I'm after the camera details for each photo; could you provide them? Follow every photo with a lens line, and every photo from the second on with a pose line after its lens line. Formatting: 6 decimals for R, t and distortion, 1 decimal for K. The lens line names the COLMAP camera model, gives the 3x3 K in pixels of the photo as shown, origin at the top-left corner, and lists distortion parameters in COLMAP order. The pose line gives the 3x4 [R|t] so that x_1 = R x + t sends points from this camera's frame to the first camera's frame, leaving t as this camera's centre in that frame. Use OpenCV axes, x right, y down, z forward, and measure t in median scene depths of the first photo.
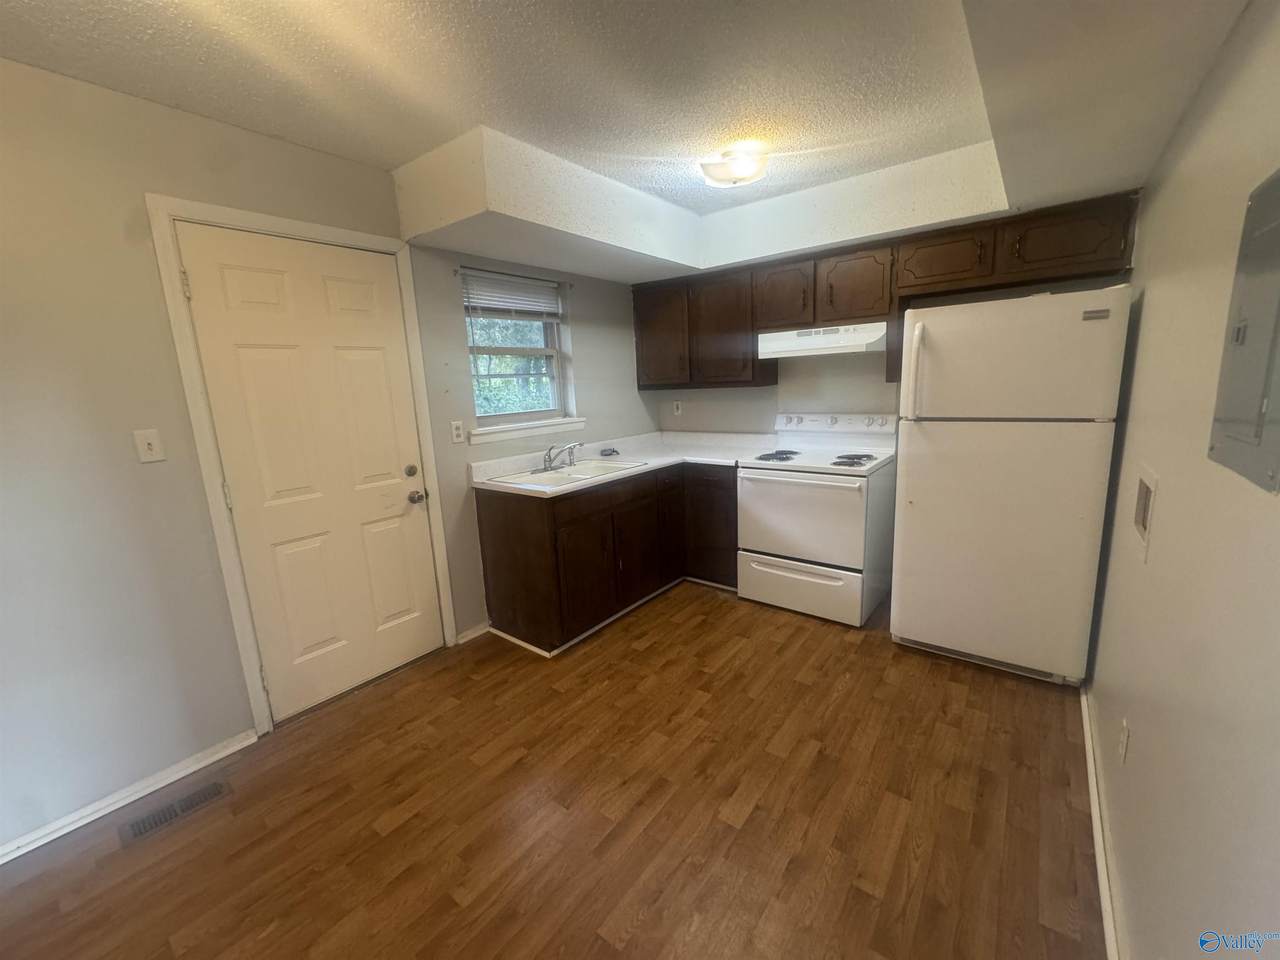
lens RADIAL K [[513.6, 0, 642.5], [0, 513.6, 478.4], [0, 0, 1]] dist [-0.005555, 0.000595]
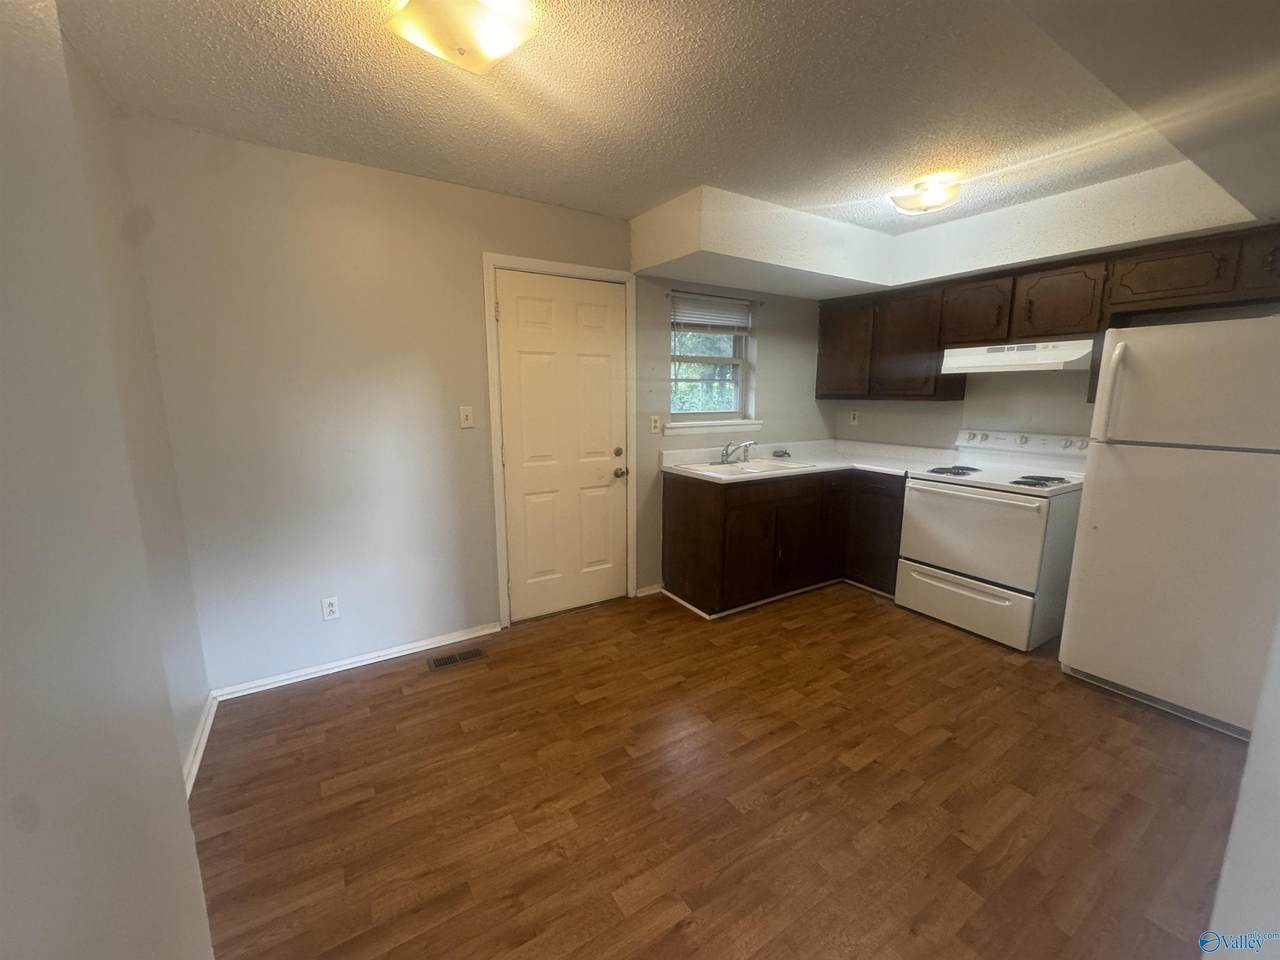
lens RADIAL K [[513.6, 0, 639.2], [0, 513.6, 480.3], [0, 0, 1]] dist [-0.005555, 0.000595]
pose [[0.937613, 0.102056, -0.332365, 0.029106], [-0.105182, 0.994416, 0.008624, 0.038830], [0.331389, 0.026872, 0.943112, -0.184386]]
